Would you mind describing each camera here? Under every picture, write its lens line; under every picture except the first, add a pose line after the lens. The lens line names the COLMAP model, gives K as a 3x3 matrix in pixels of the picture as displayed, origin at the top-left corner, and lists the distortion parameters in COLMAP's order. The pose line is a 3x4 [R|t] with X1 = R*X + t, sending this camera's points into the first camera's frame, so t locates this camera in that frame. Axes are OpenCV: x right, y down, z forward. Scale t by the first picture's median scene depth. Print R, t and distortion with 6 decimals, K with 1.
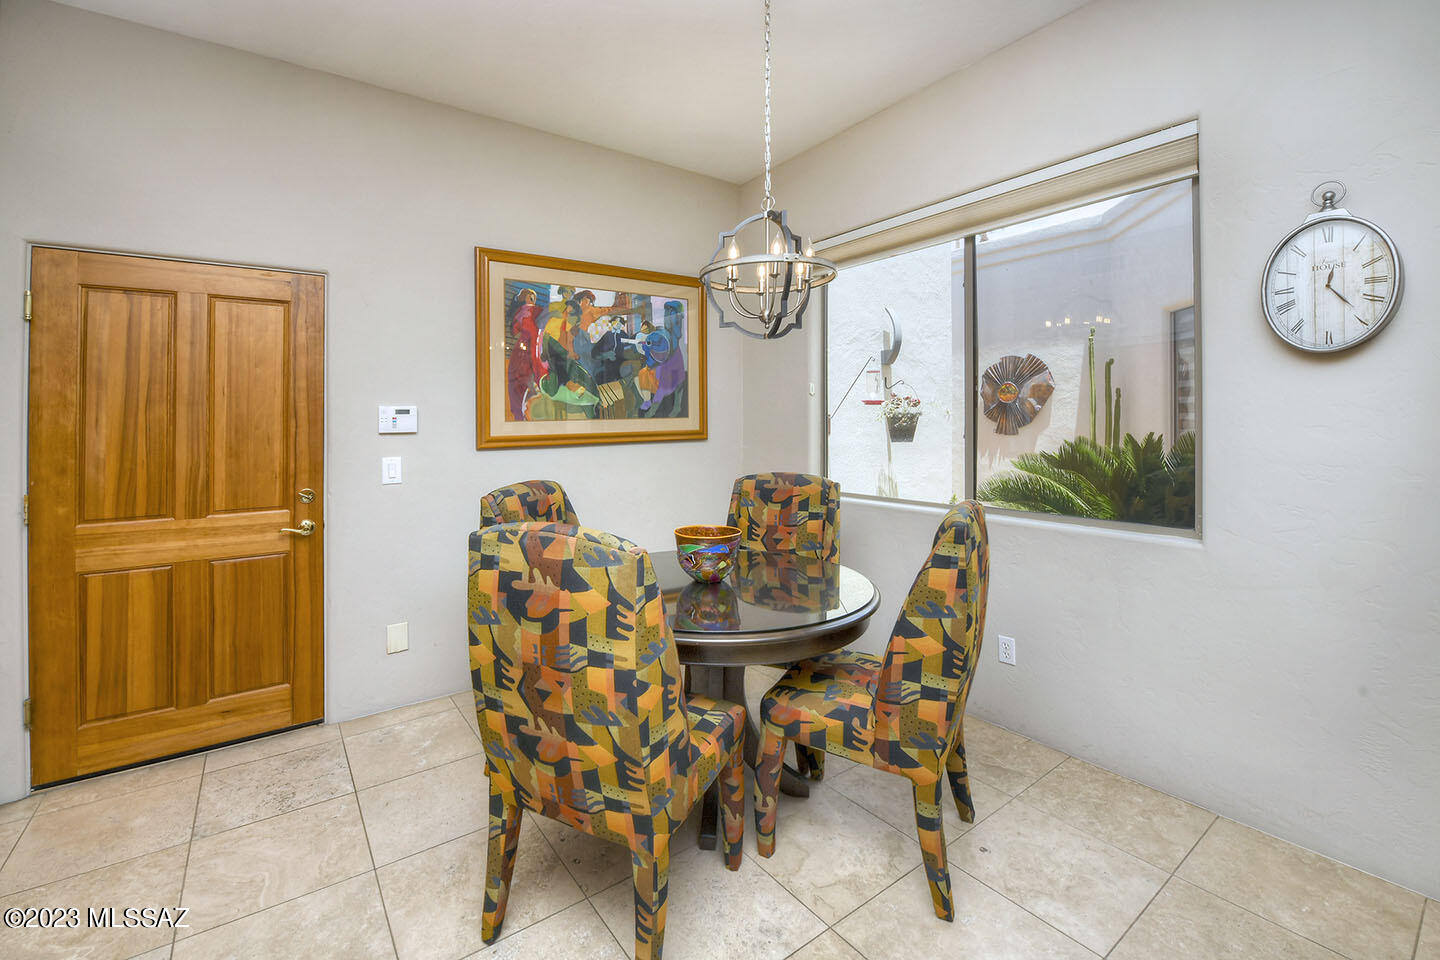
lens RADIAL K [[592.4, 0, 699.7], [0, 592.4, 422.3], [0, 0, 1]] dist [-0.018280, -0.001573]
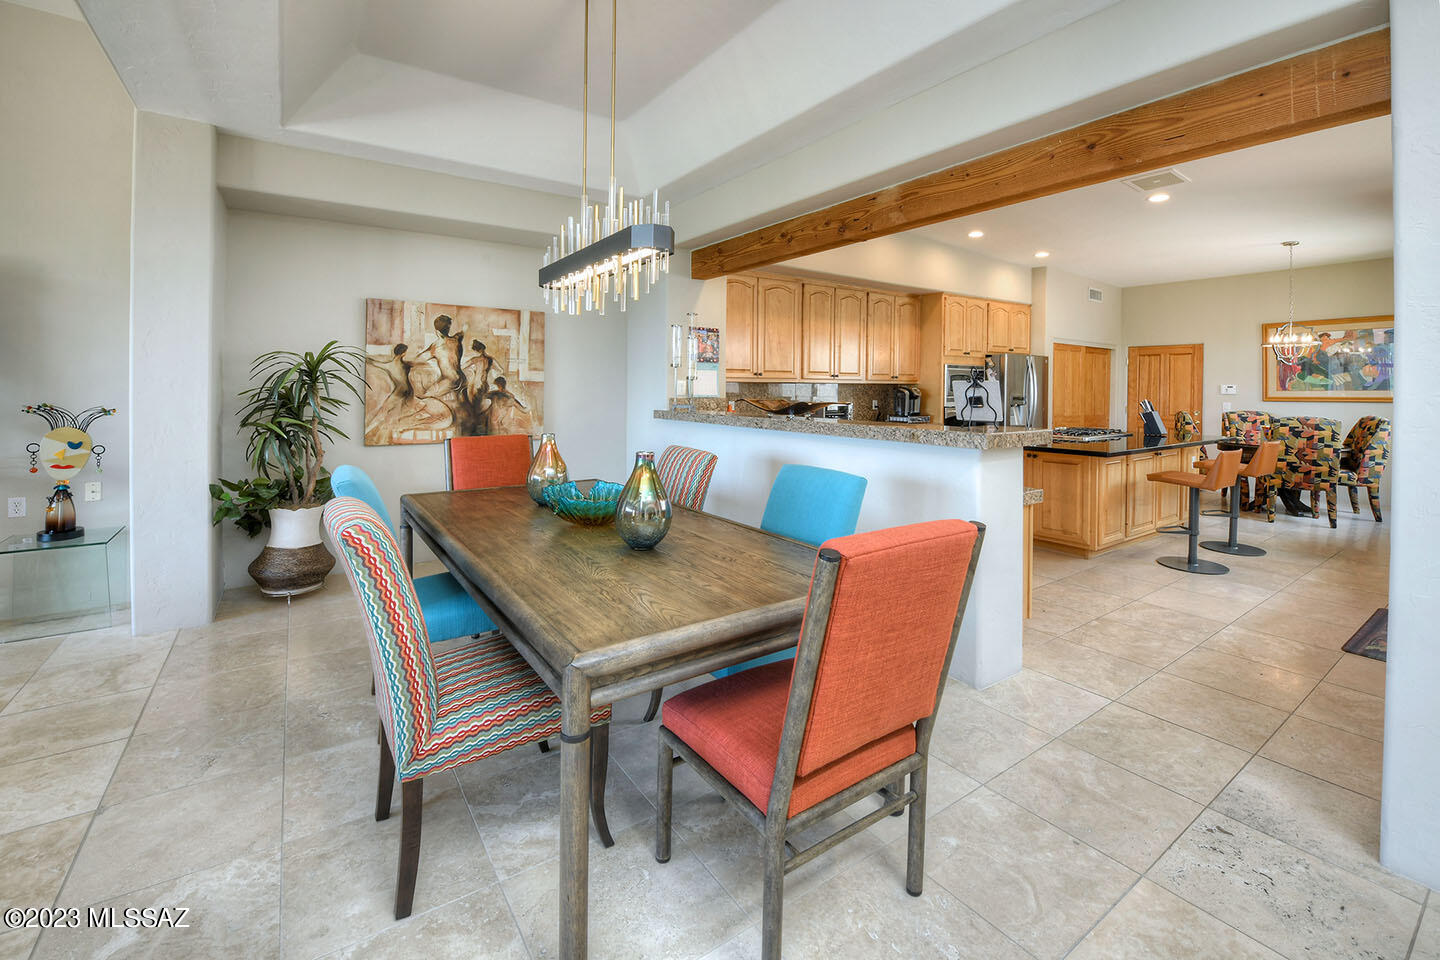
lens RADIAL K [[592.4, 0, 716.0], [0, 592.4, 393.5], [0, 0, 1]] dist [-0.018280, -0.001573]
pose [[-0.036504, 0.016782, -0.999193, 2.239211], [-0.007696, 0.999825, 0.017074, -0.014202], [0.999304, 0.008313, -0.036368, -1.303142]]
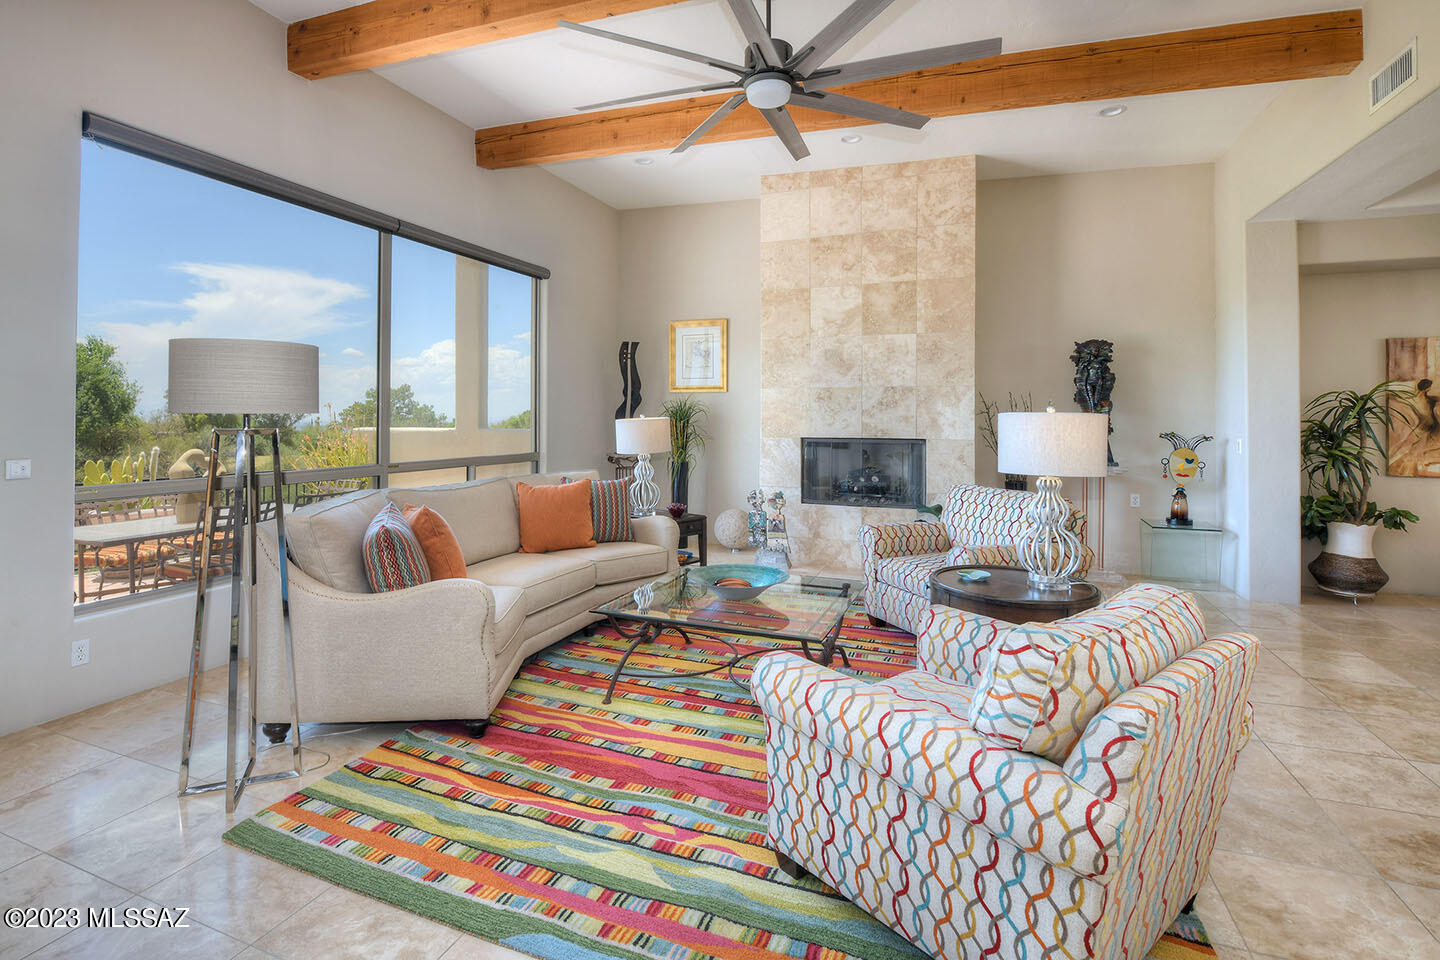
lens RADIAL K [[695.8, 0, 694.2], [0, 695.8, 411.2], [0, 0, 1]] dist [-0.010792, -0.001793]
pose [[-0.847159, 0.001410, -0.531338, 3.351618], [0.003017, 0.999993, -0.002158, -0.026912], [0.531332, -0.003431, -0.847157, -1.658221]]
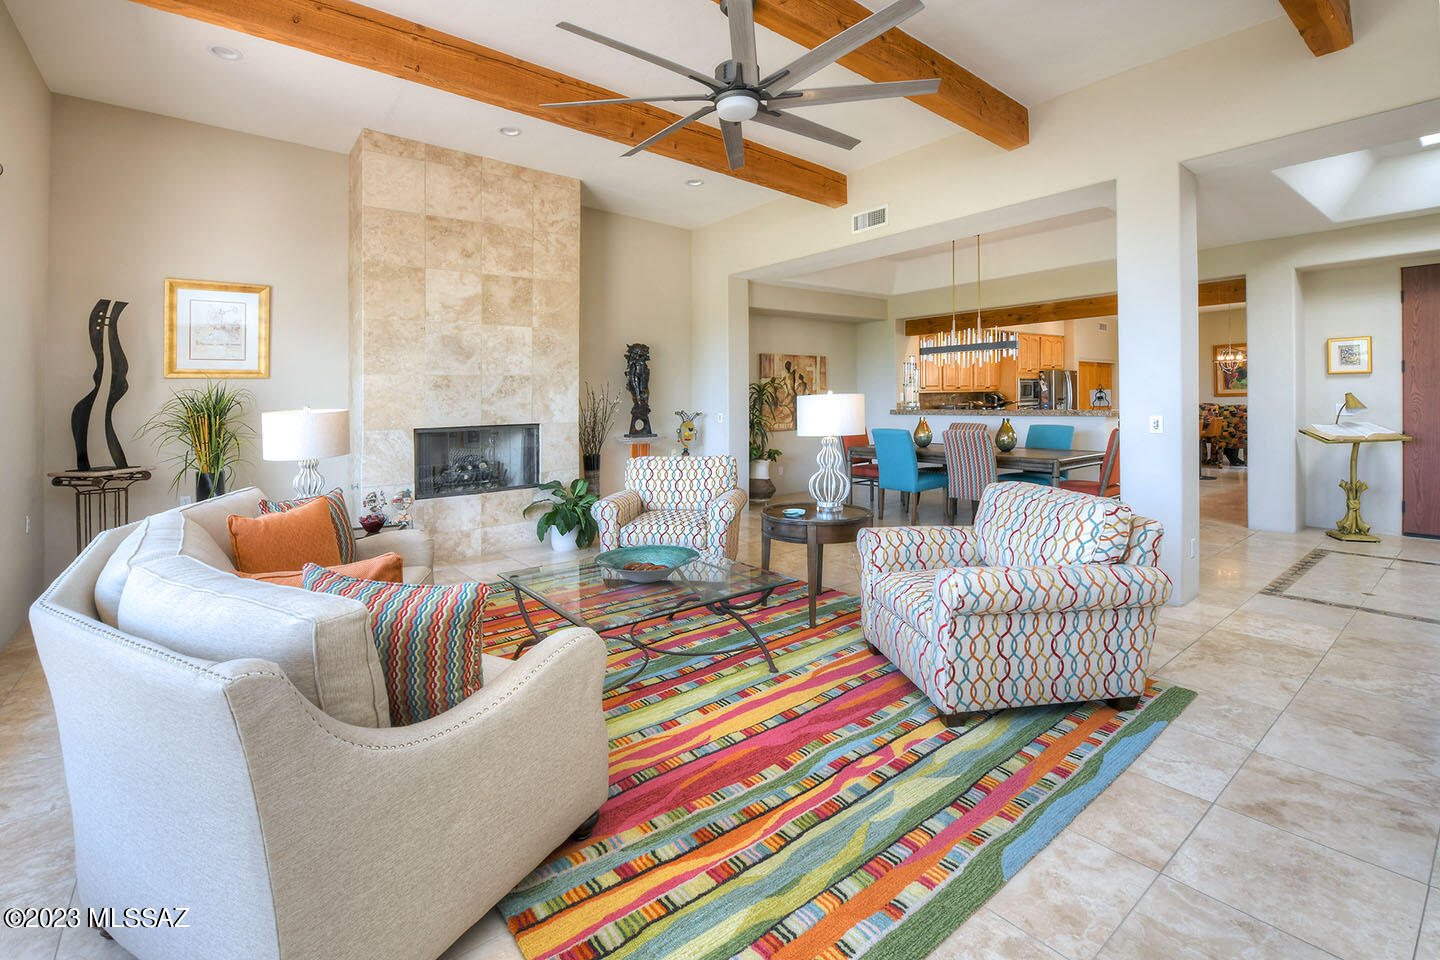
lens RADIAL K [[628.7, 0, 703.5], [0, 628.7, 406.8], [0, 0, 1]] dist [-0.010973, 0.000357]
pose [[0.023714, 0.018153, -0.999554, 3.758866], [0.018686, 0.999652, 0.018598, -0.029880], [0.999544, -0.019119, 0.023367, -2.571515]]
